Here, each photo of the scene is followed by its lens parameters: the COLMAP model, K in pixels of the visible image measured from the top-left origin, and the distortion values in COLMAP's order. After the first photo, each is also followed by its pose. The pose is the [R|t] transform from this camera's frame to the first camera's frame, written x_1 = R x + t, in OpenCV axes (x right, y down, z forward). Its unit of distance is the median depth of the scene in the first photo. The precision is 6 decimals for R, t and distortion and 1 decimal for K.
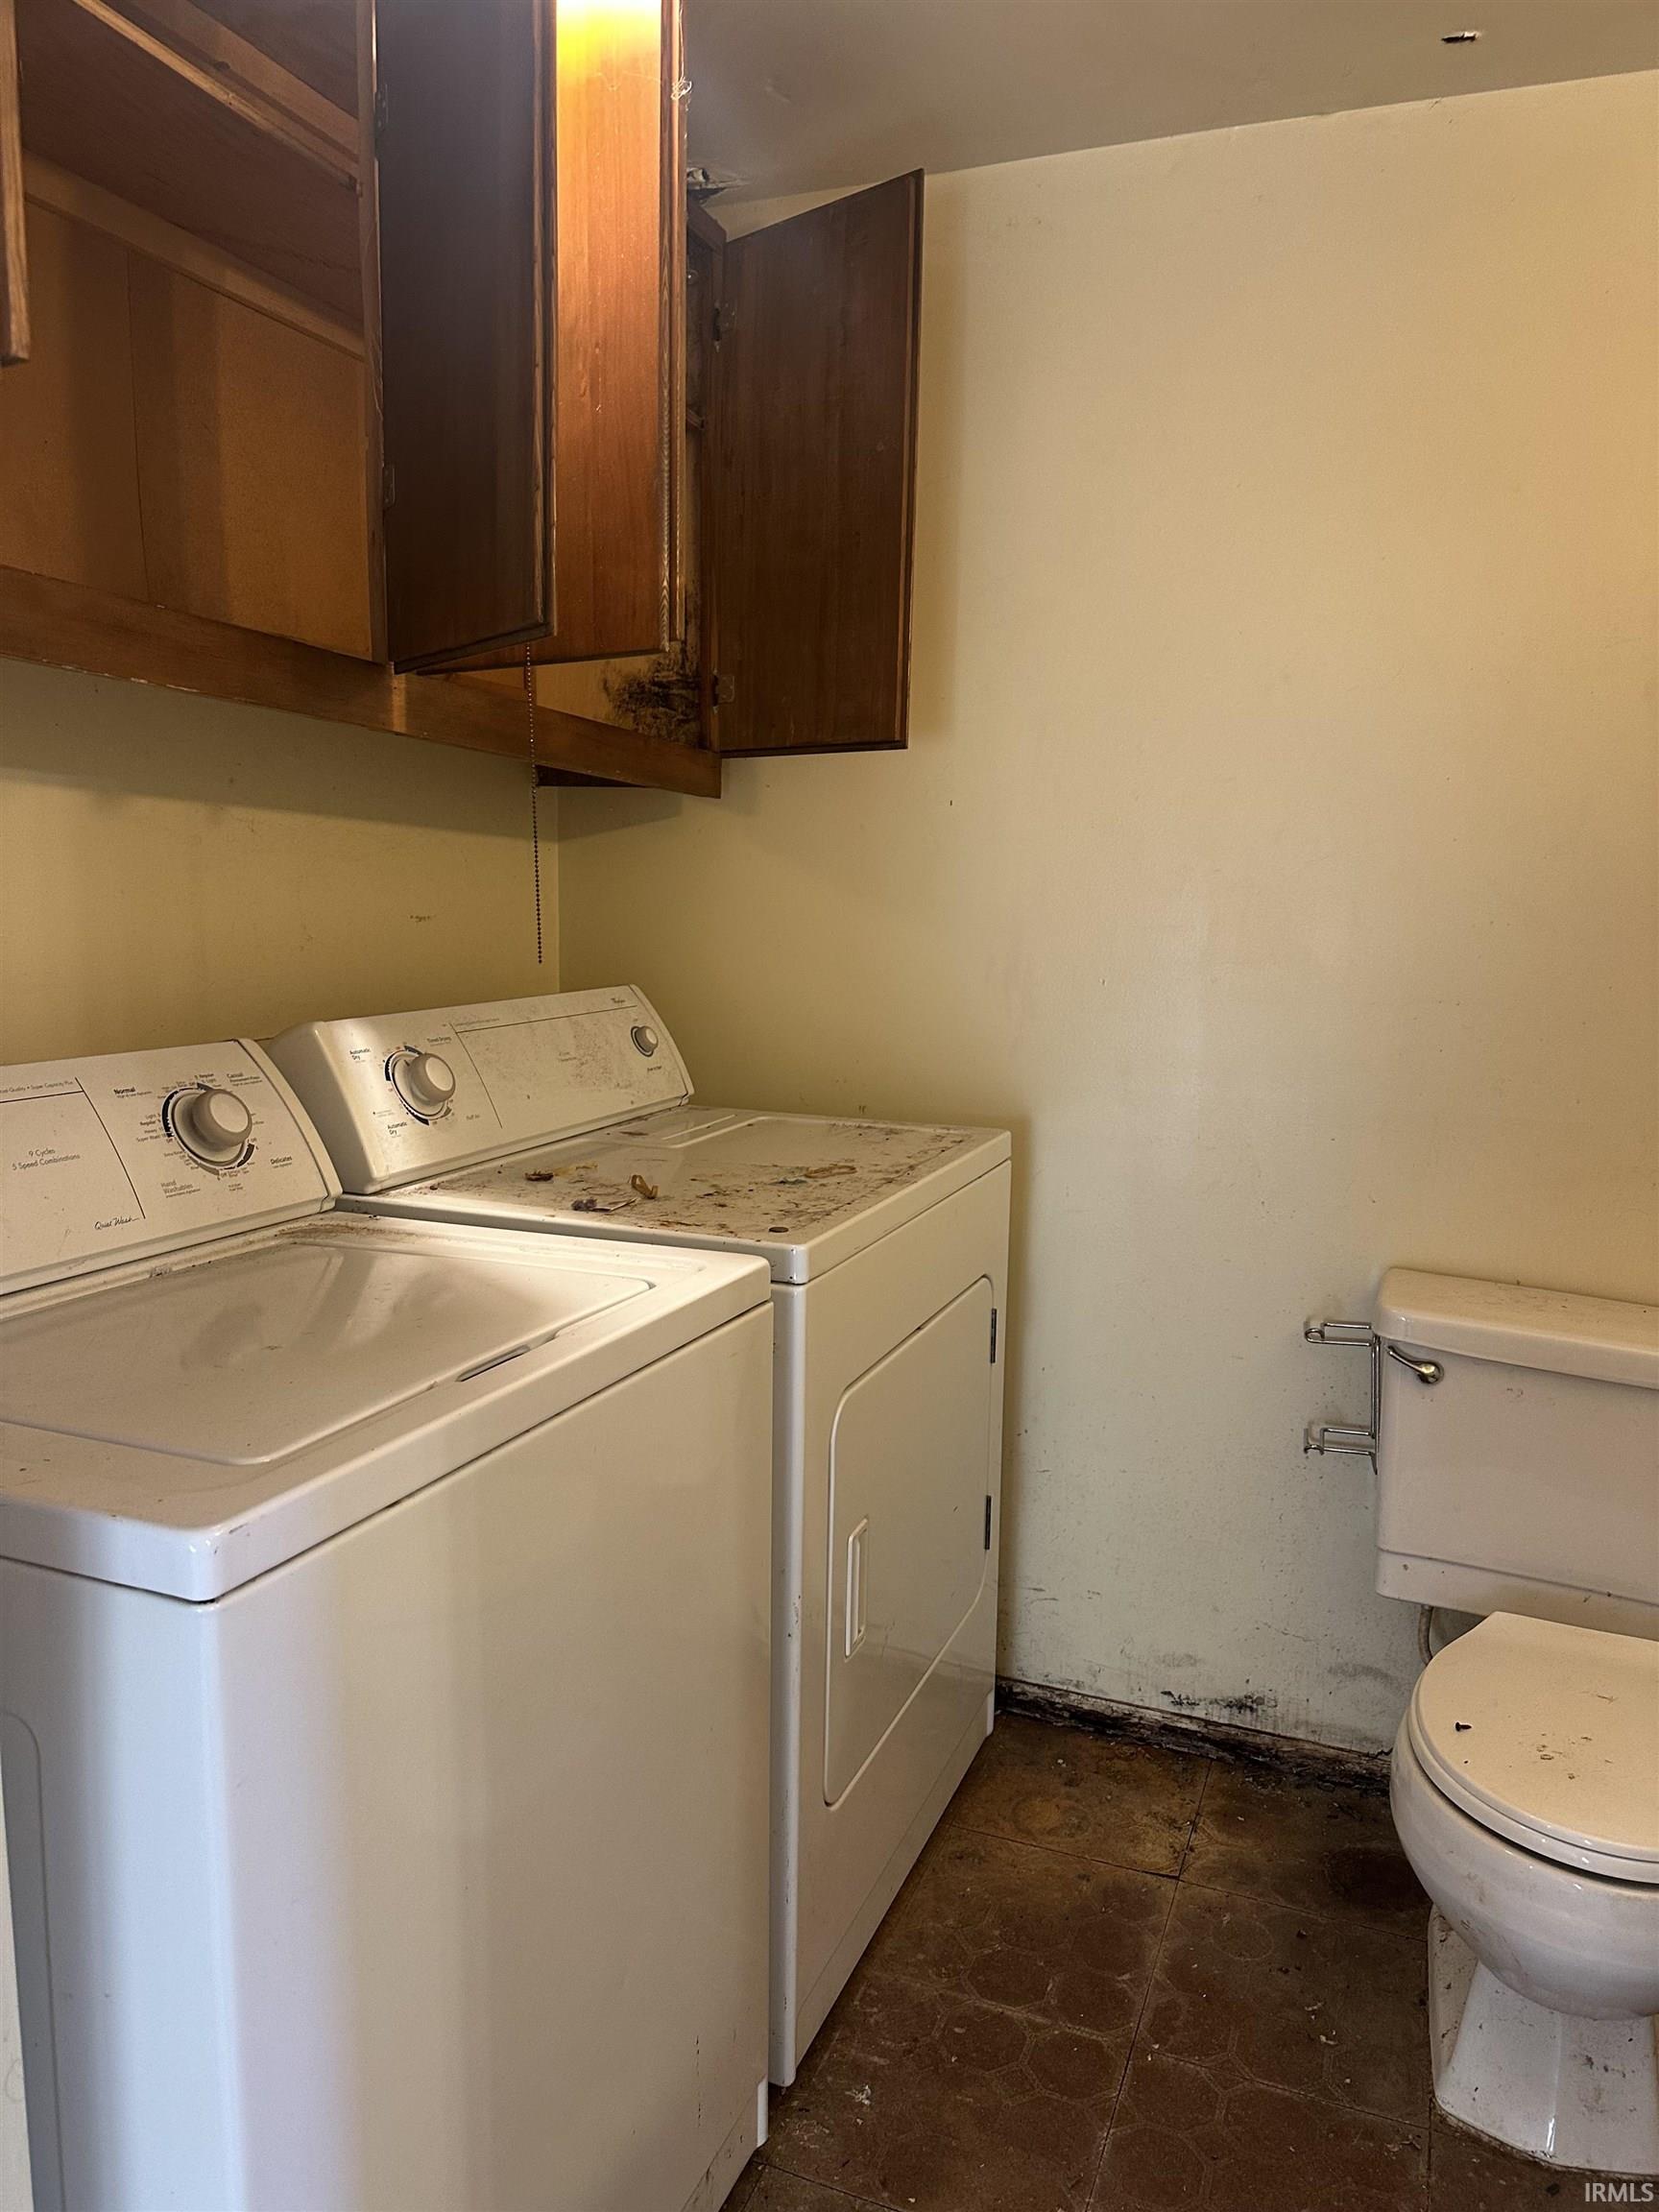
lens RADIAL K [[1541.0, 0, 829.5], [0, 1541.0, 1106.0], [0, 0, 1]] dist [0.003883, -0.005696]
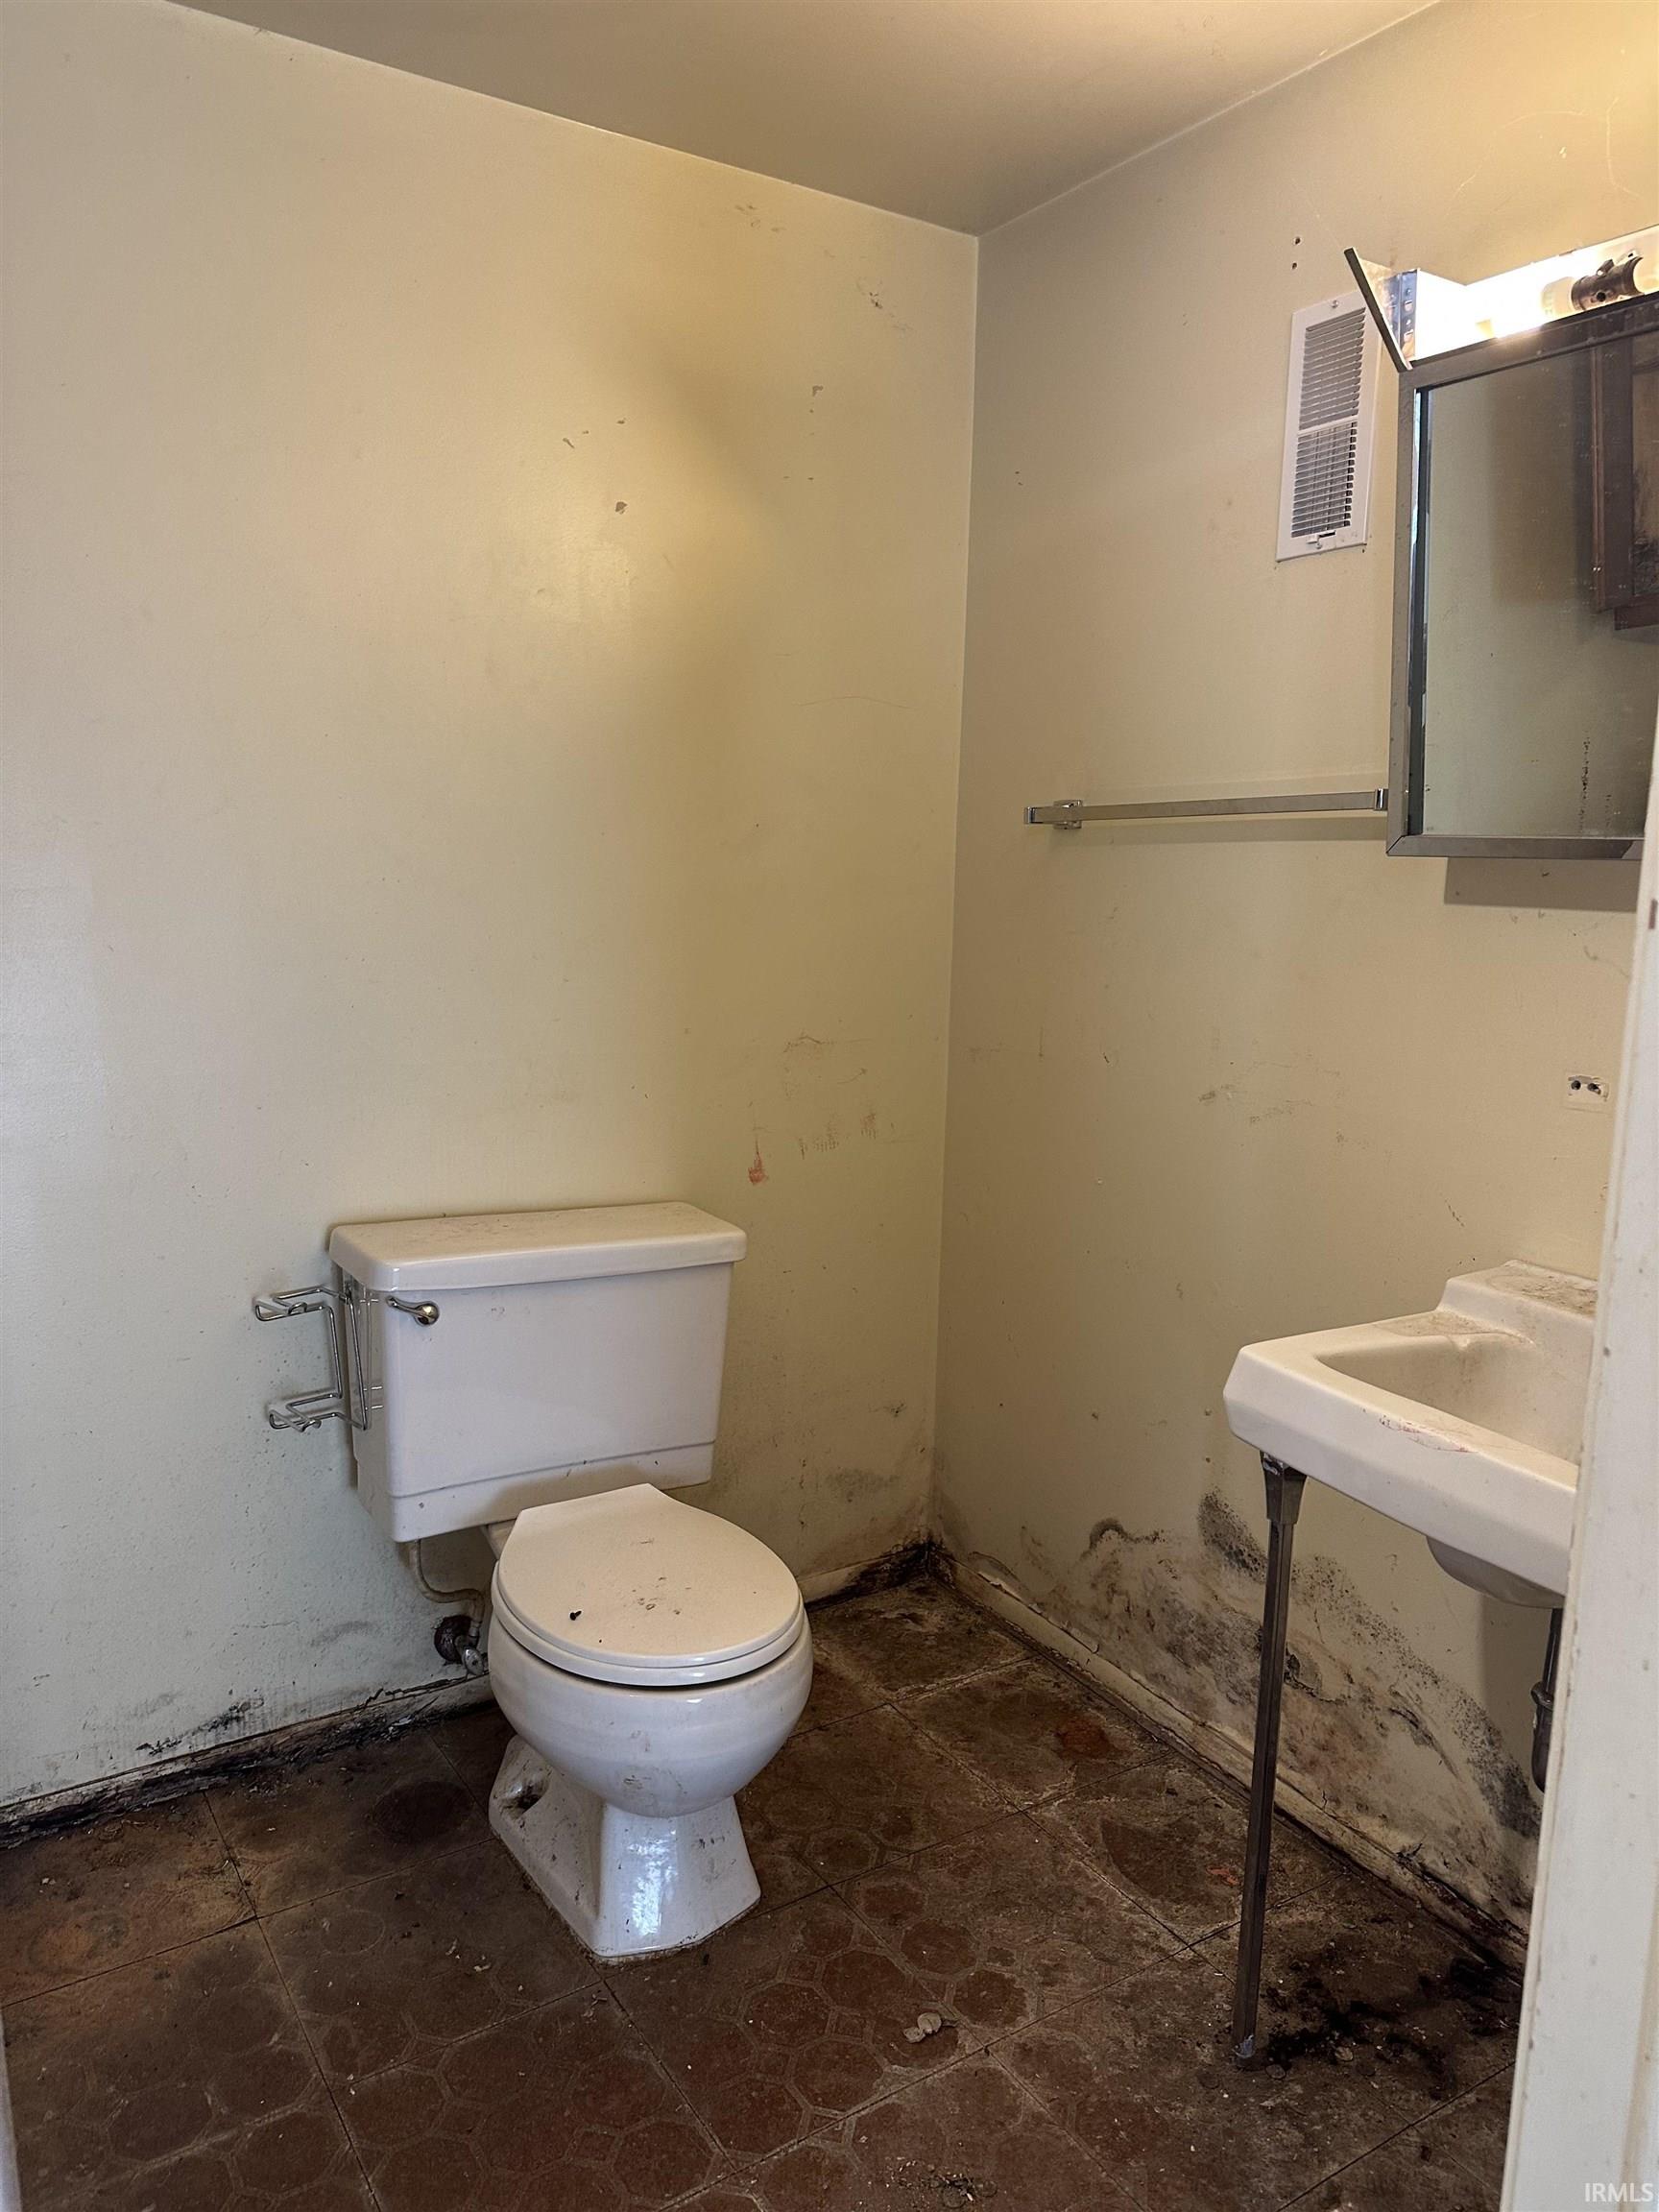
lens RADIAL K [[1541.0, 0, 829.5], [0, 1541.0, 1106.0], [0, 0, 1]] dist [0.003883, -0.005696]
pose [[0.602360, -0.148358, 0.784316, -0.220249], [0.125130, 0.987978, 0.090781, -0.022708], [-0.788356, 0.043458, 0.613683, 0.135990]]
